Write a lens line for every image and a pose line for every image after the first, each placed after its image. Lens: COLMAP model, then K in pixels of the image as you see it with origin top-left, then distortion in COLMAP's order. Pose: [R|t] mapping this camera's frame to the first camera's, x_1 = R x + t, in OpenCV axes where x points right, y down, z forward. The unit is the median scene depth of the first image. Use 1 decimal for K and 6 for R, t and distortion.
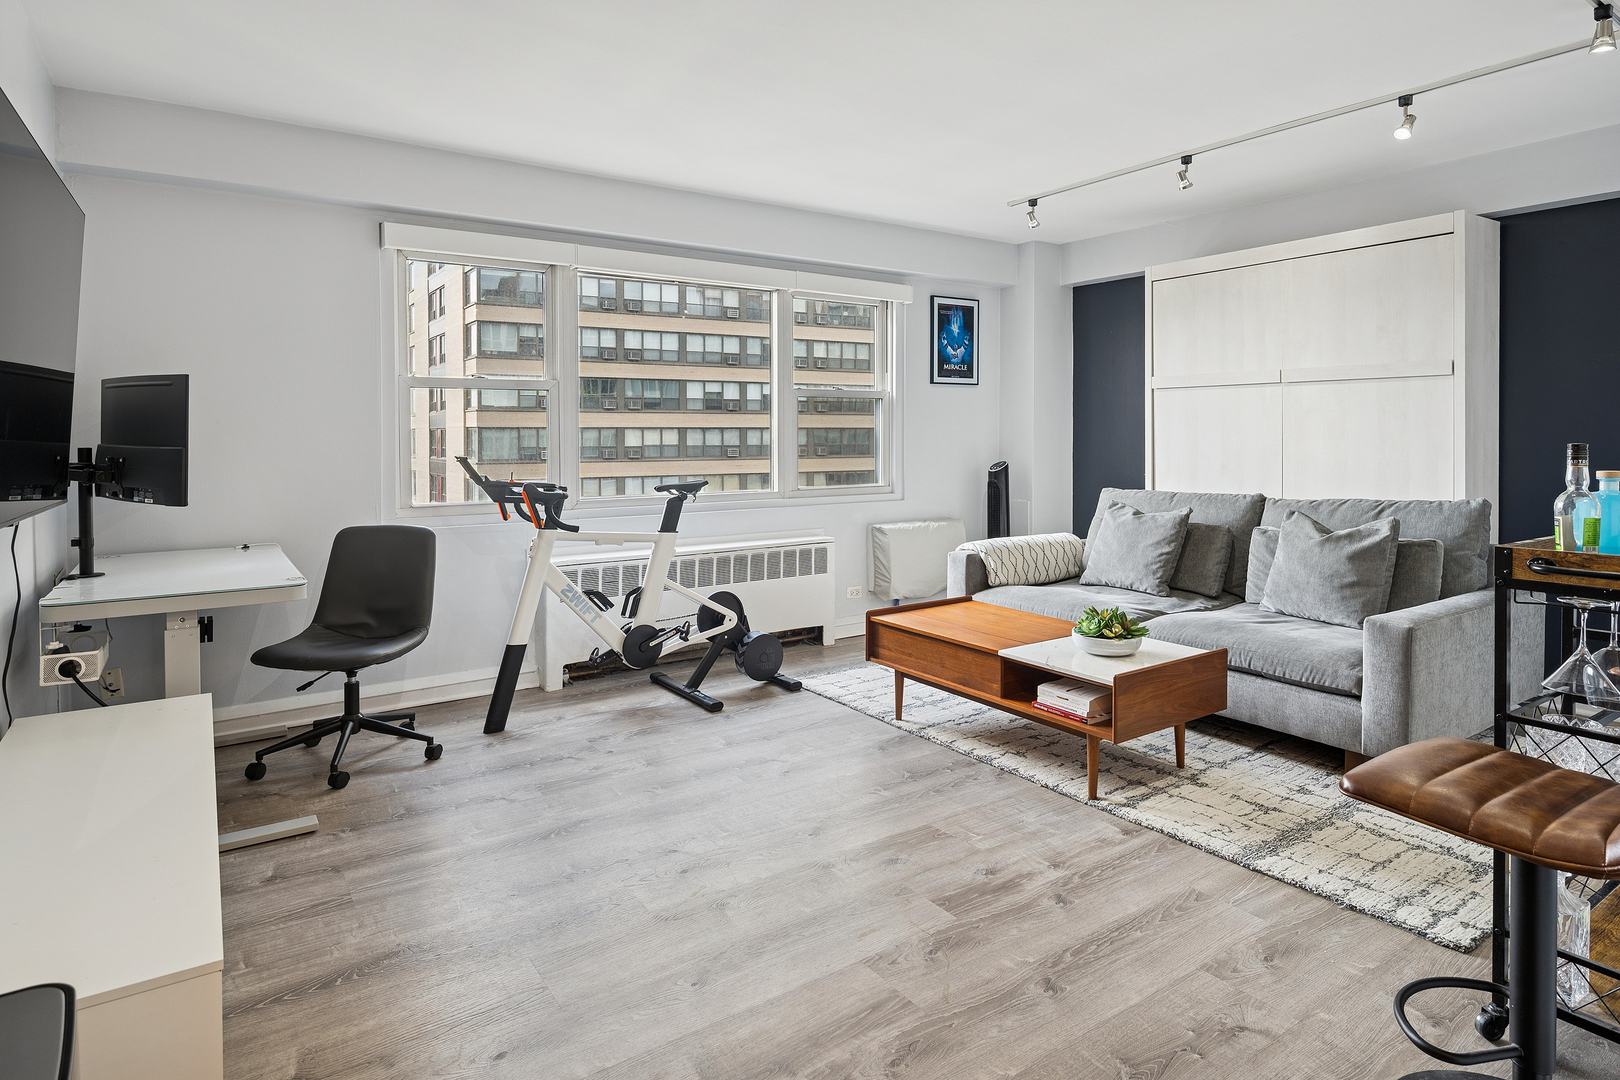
lens RADIAL K [[887.7, 0, 807.4], [0, 887.7, 453.2], [0, 0, 1]] dist [-0.002518, -0.000509]
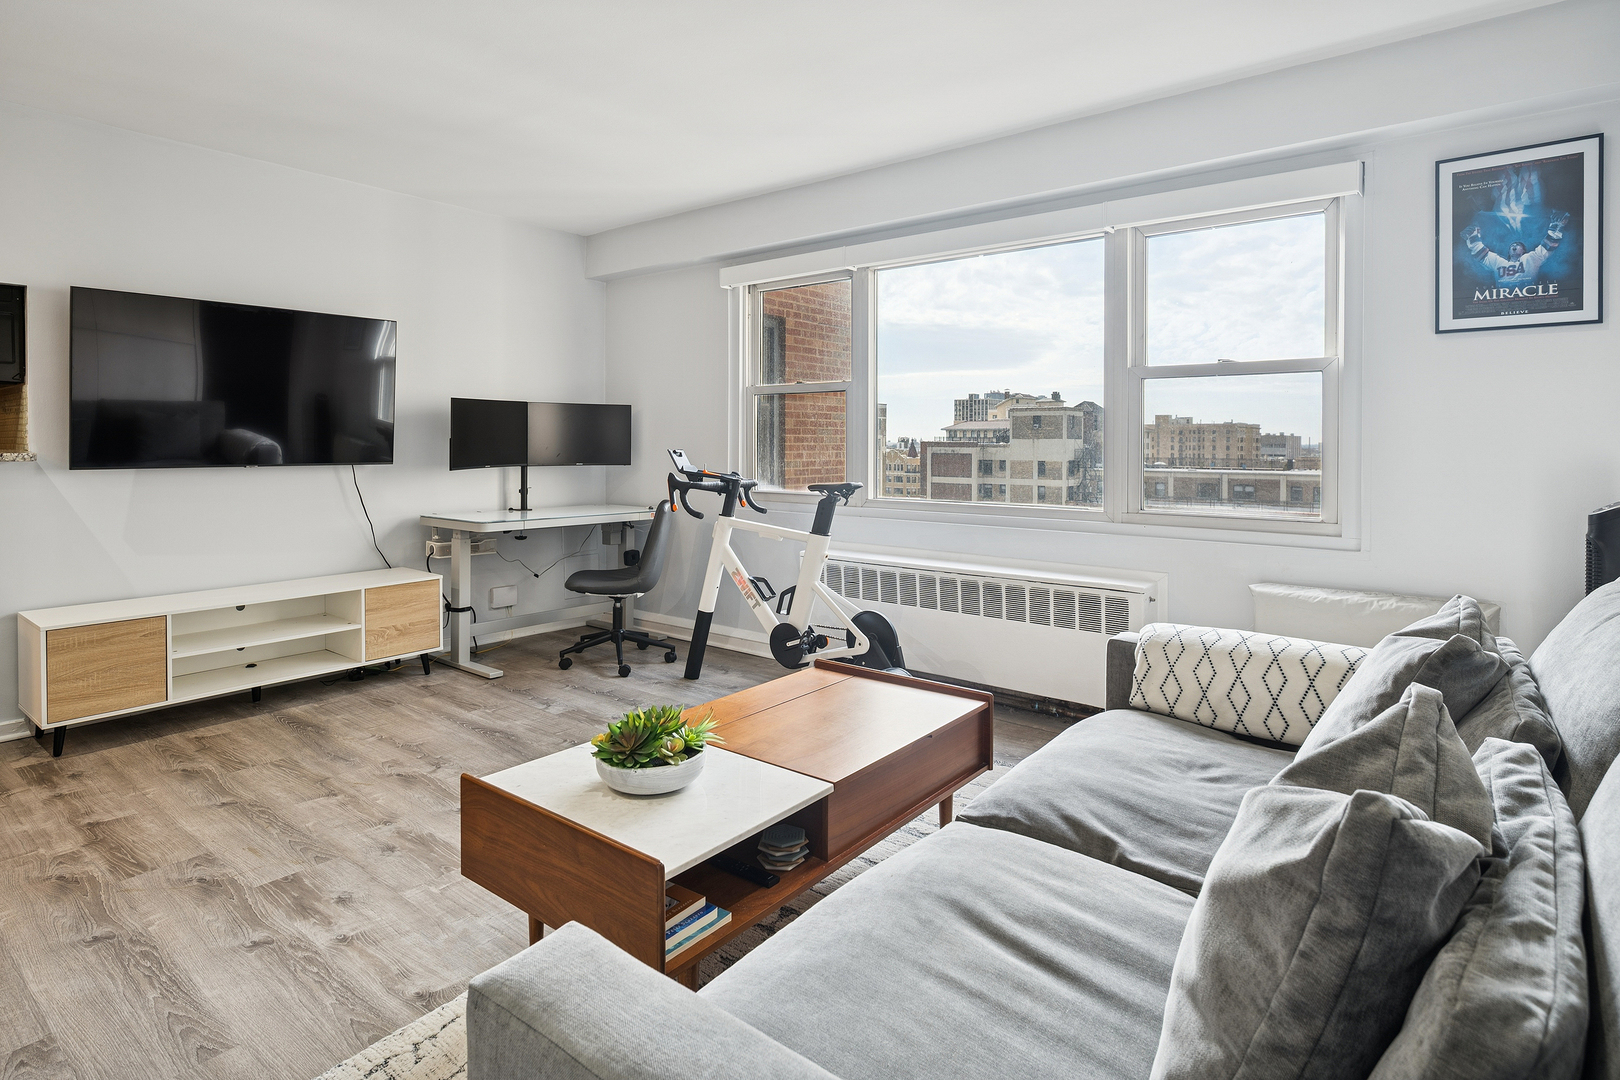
lens RADIAL K [[864.3, 0, 807.7], [0, 864.3, 444.4], [0, 0, 1]] dist [0.000765, 0.000605]
pose [[0.288793, 0.009355, -0.957346, 0.950726], [-0.024314, 0.999701, 0.002435, -0.012458], [0.957083, 0.022573, 0.288934, 0.941838]]
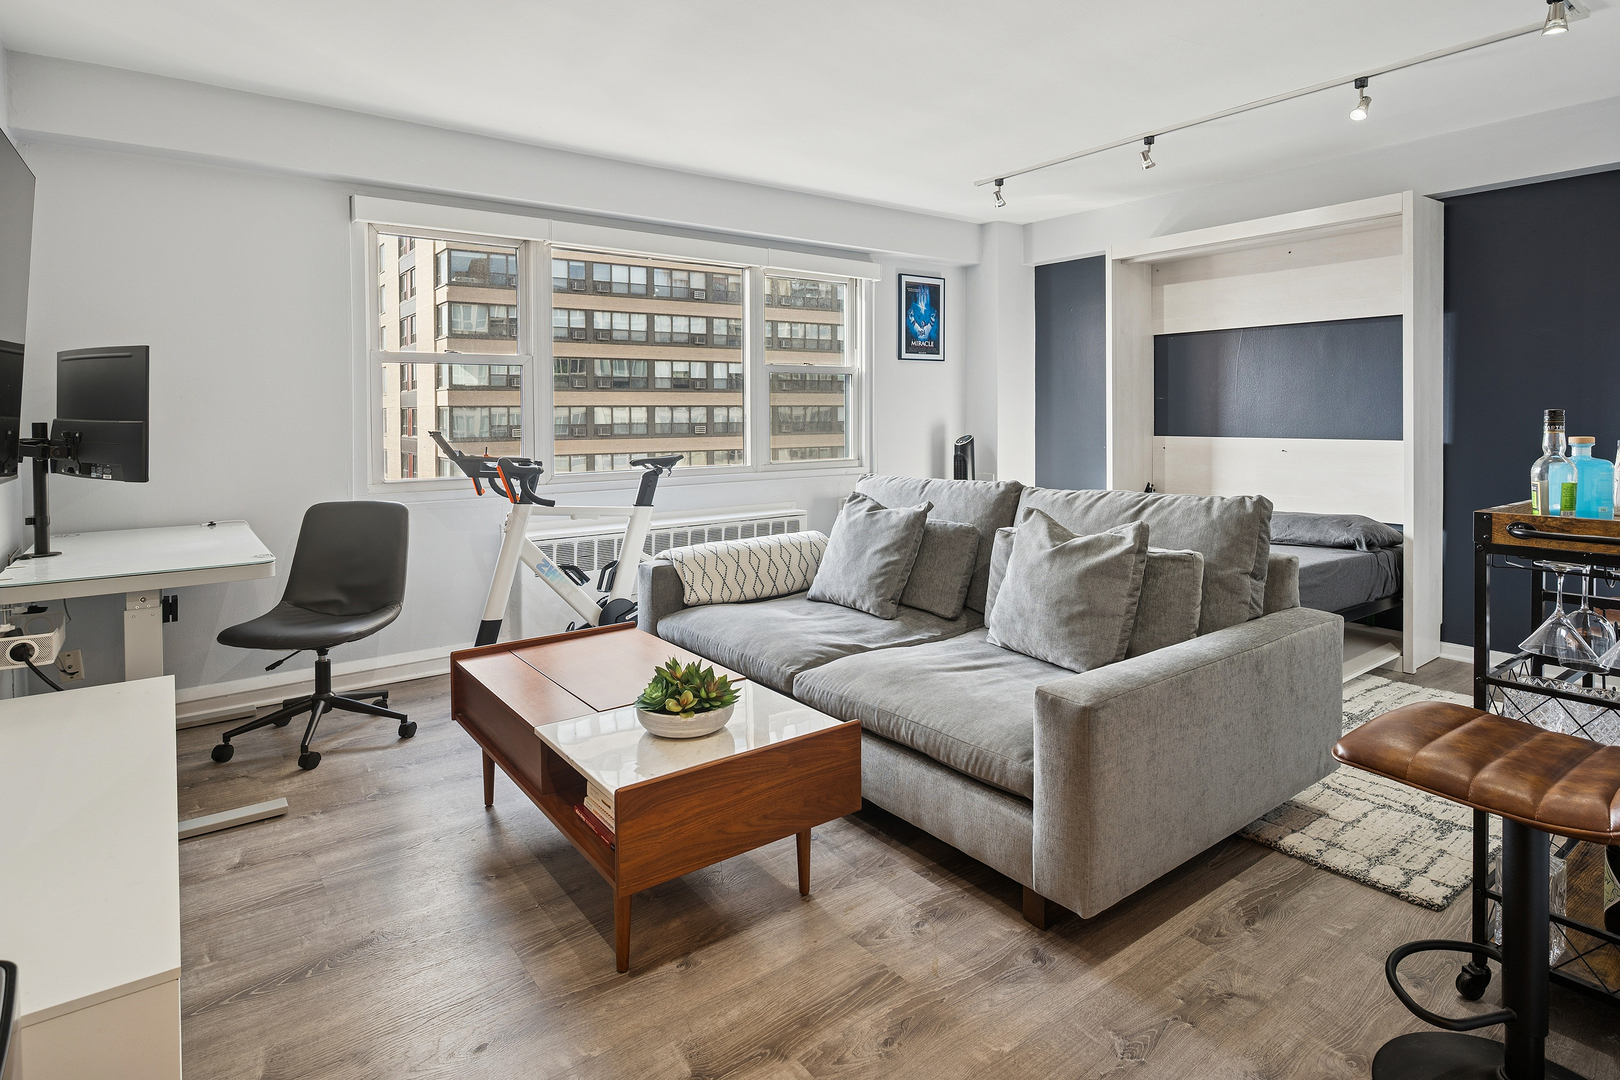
lens RADIAL K [[855.4, 0, 805.8], [0, 855.4, 430.5], [0, 0, 1]] dist [-0.002636, -0.000301]
pose [[0.999199, -0.004386, 0.039783, -0.014738], [0.004374, 0.999990, 0.000393, 0.004818], [-0.039785, -0.000219, 0.999208, 0.031548]]
